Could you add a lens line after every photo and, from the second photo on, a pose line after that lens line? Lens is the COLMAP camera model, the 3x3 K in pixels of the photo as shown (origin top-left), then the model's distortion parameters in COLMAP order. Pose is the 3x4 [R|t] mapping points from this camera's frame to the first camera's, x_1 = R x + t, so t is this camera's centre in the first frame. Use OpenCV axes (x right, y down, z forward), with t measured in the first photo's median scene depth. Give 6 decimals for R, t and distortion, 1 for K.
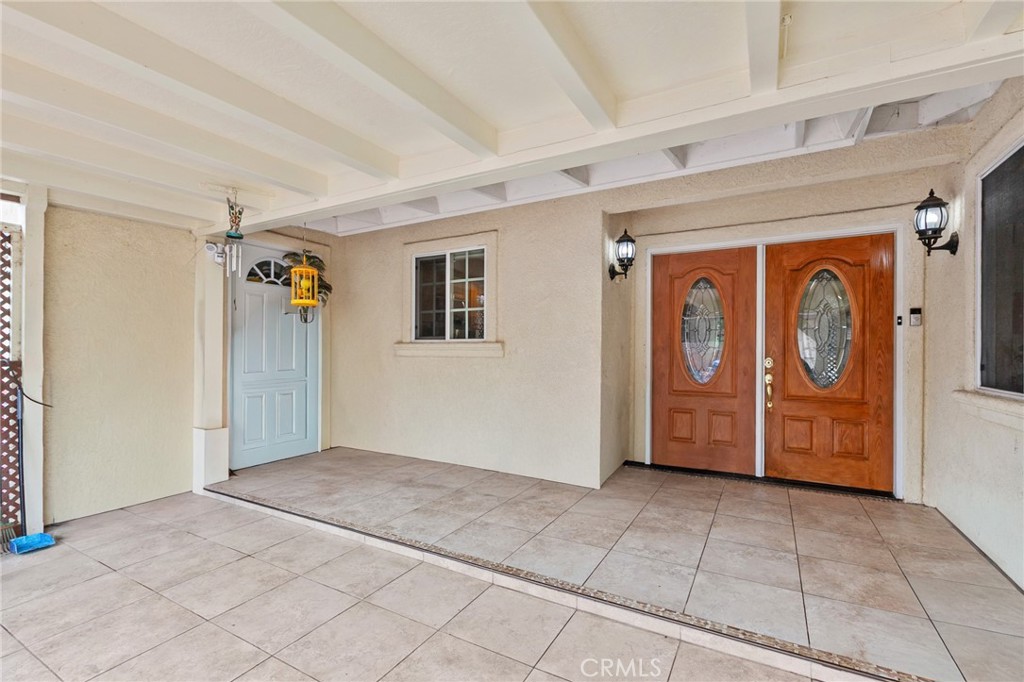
lens RADIAL K [[476.6, 0, 504.3], [0, 476.6, 345.1], [0, 0, 1]] dist [-0.000452, 0.000702]
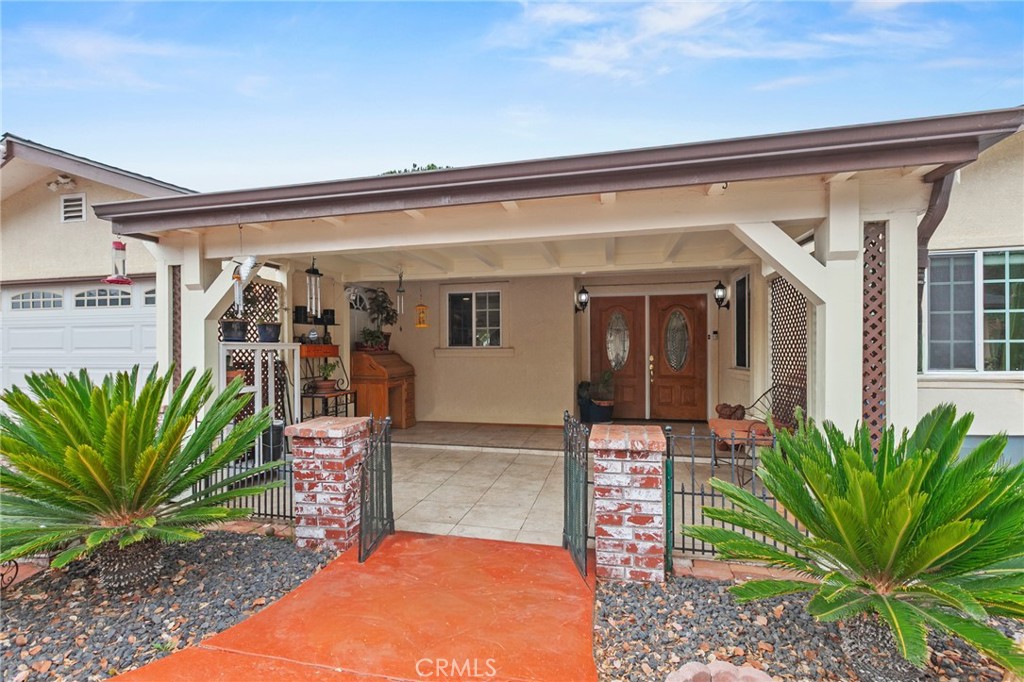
lens RADIAL K [[476.6, 0, 514.3], [0, 476.6, 345.4], [0, 0, 1]] dist [-0.000452, 0.000702]
pose [[0.955157, -0.003936, 0.296074, -0.533191], [0.004975, 0.999984, -0.002756, -0.011443], [-0.296058, 0.004106, 0.955161, -0.654479]]
